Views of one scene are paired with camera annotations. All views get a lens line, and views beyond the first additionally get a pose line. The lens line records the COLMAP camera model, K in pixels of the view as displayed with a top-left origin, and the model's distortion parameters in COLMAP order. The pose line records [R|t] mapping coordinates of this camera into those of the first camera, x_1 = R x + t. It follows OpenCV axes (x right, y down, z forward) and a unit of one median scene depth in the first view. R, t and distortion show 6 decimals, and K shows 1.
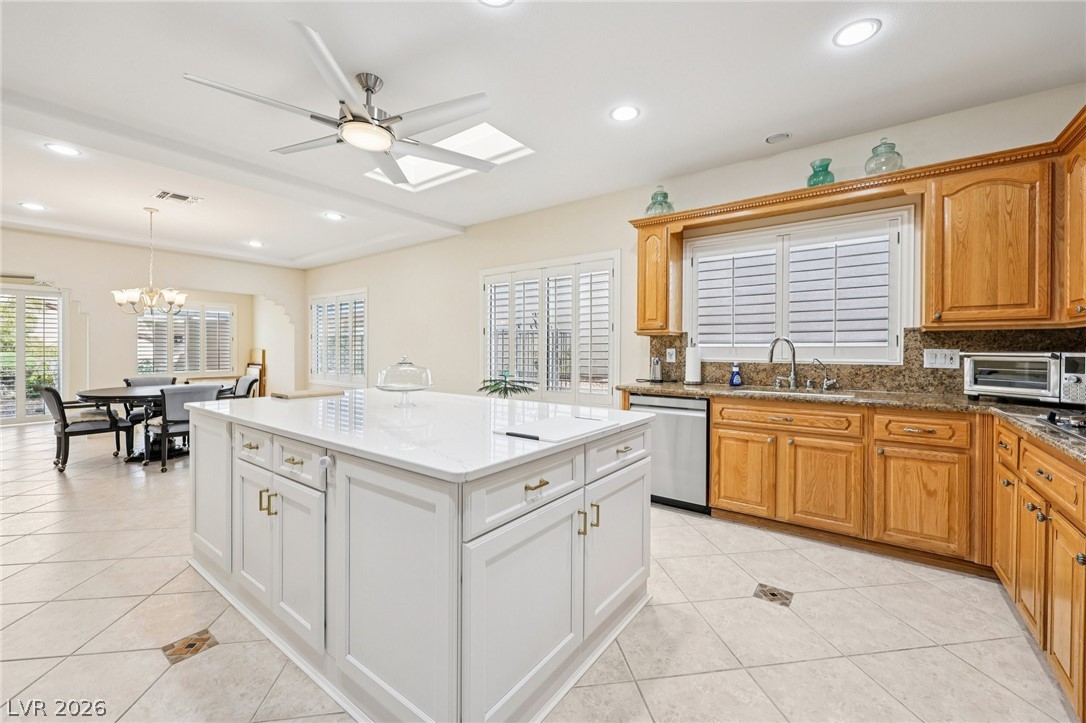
lens RADIAL K [[437.3, 0, 545.2], [0, 437.3, 347.8], [0, 0, 1]] dist [0.000318, -0.000072]
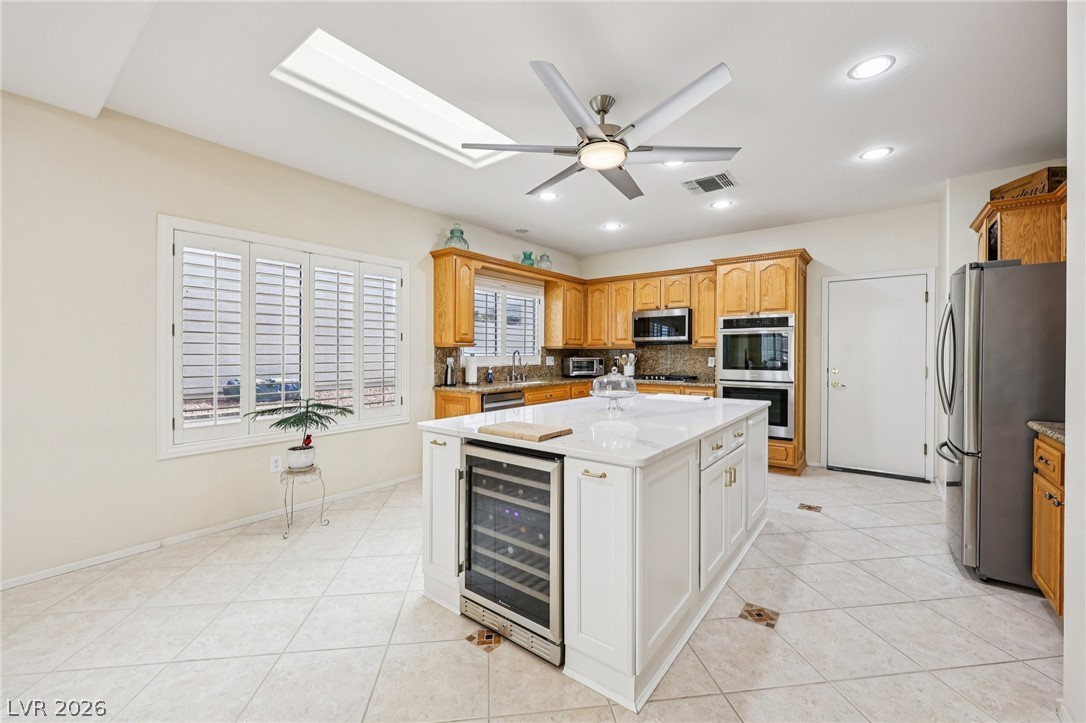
lens RADIAL K [[435.9, 0, 546.3], [0, 435.9, 352.9], [0, 0, 1]] dist [0.000496, -0.000025]
pose [[0.013960, -0.002430, 0.999900, -1.210743], [-0.000066, 0.999997, 0.002431, -0.019288], [-0.999903, -0.000100, 0.013960, 0.945538]]
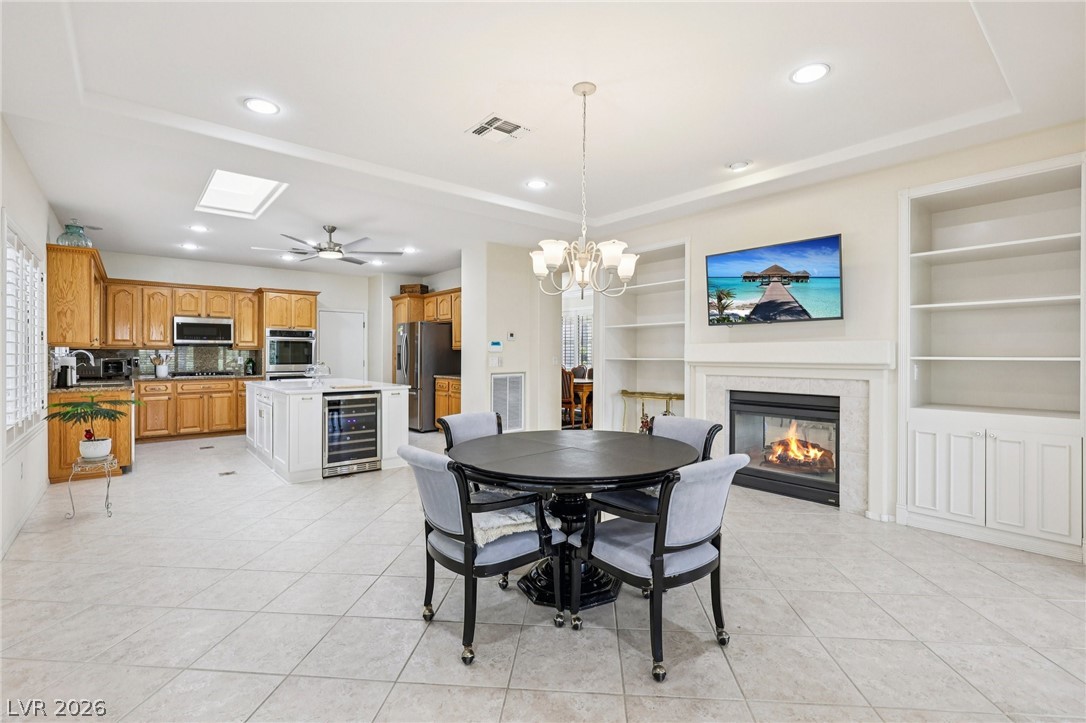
lens RADIAL K [[490.9, 0, 543.0], [0, 490.9, 361.5], [0, 0, 1]] dist [-0.000499, -0.000137]
pose [[-0.974981, -0.002703, 0.222270, -1.605872], [0.001045, 0.999859, 0.016742, -0.012976], [-0.222284, 0.016555, -0.974841, 2.585882]]
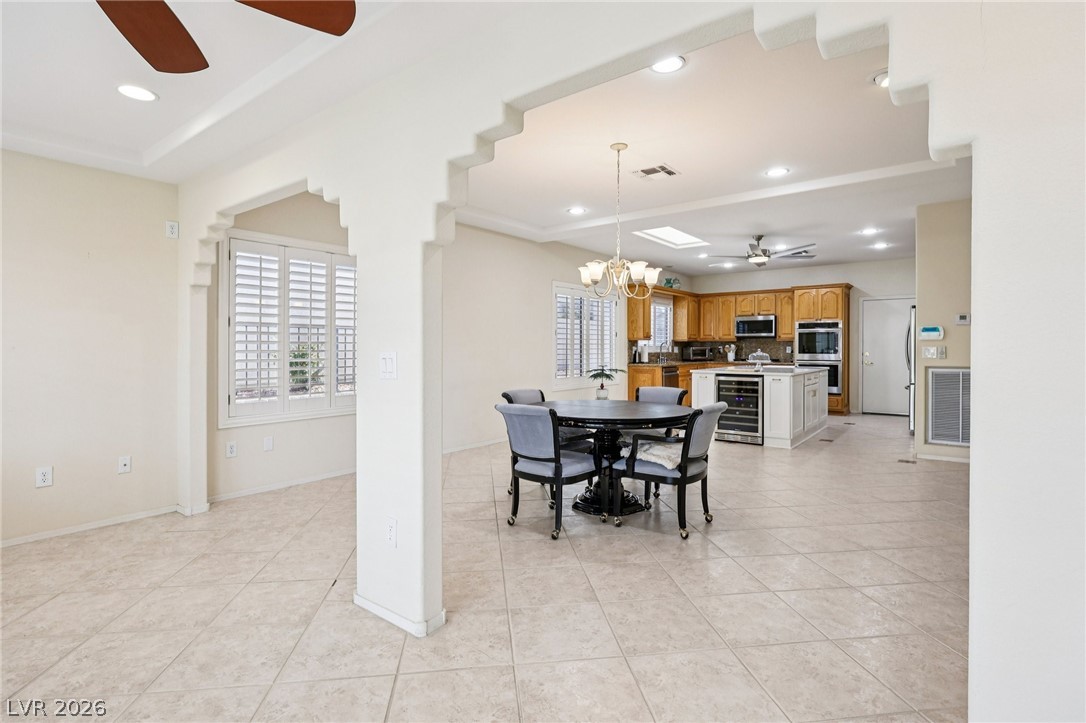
lens RADIAL K [[530.1, 0, 545.7], [0, 530.1, 346.8], [0, 0, 1]] dist [0.001269, 0.000210]
pose [[0.013203, 0.001288, 0.999912, -2.855905], [0.000822, 0.999999, -0.001299, 0.007162], [-0.999912, 0.000839, 0.013202, 1.822348]]
